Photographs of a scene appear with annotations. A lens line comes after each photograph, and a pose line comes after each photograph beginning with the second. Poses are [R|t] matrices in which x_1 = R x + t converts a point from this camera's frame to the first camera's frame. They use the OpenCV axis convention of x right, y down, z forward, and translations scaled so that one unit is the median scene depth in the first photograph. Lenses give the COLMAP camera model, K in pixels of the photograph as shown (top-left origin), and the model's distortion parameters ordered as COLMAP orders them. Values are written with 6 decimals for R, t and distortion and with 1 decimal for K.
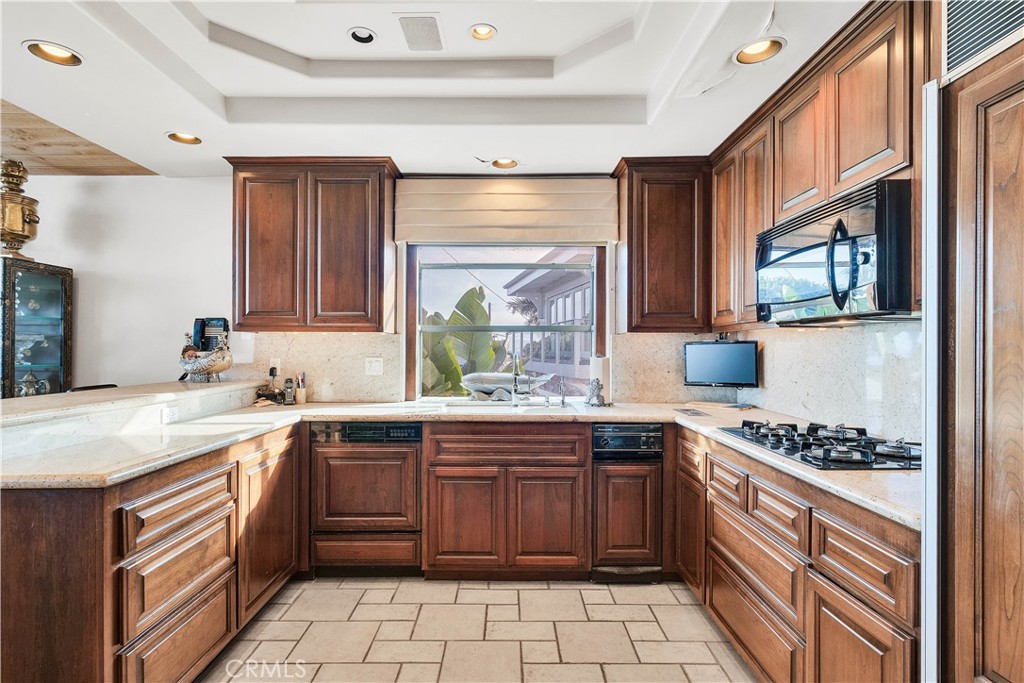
lens RADIAL K [[518.0, 0, 512.1], [0, 518.0, 345.8], [0, 0, 1]] dist [0.003764, -0.000563]
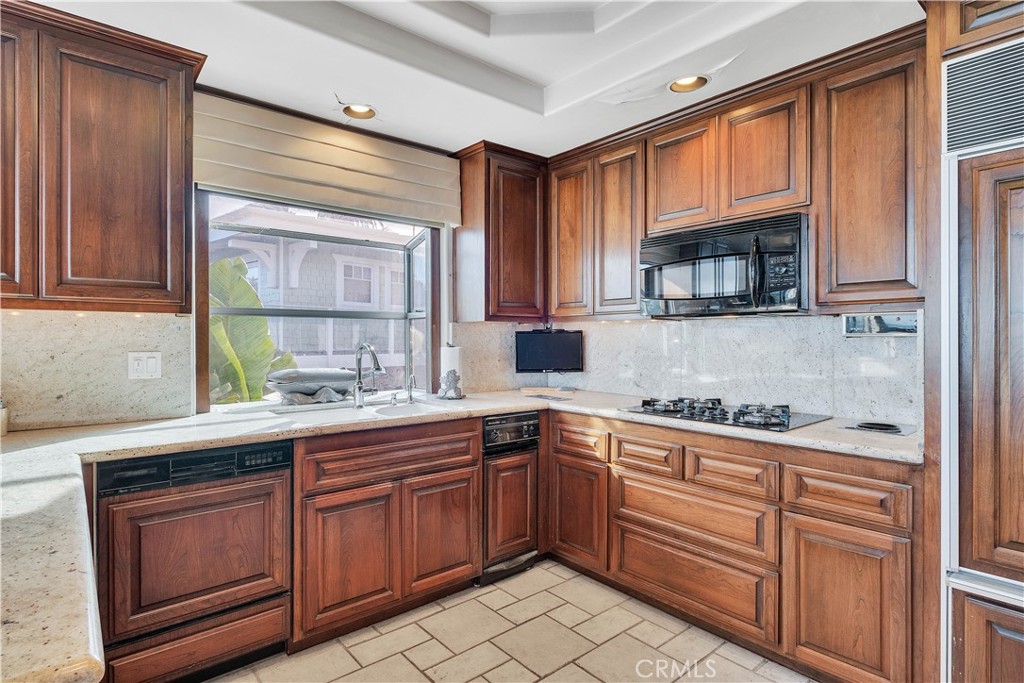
lens RADIAL K [[518.0, 0, 515.2], [0, 518.0, 334.9], [0, 0, 1]] dist [0.003764, -0.000563]
pose [[0.765791, 0.001033, 0.643088, -0.405509], [-0.002292, 0.999997, 0.001123, -0.001058], [-0.643085, -0.002333, 0.765791, 0.244119]]
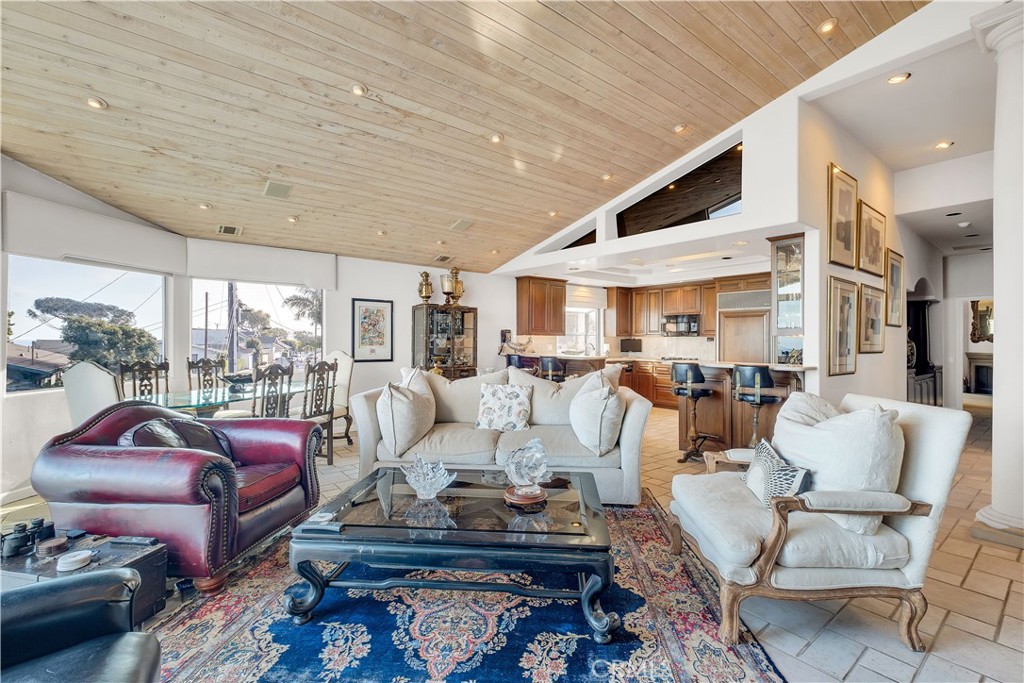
lens RADIAL K [[448.4, 0, 514.8], [0, 448.4, 339.9], [0, 0, 1]] dist [-0.003310, -0.001013]
pose [[0.788919, 0.006435, 0.614463, -2.392311], [-0.005121, 0.999979, -0.003897, 0.012411], [-0.614476, -0.000072, 0.788936, -1.044724]]
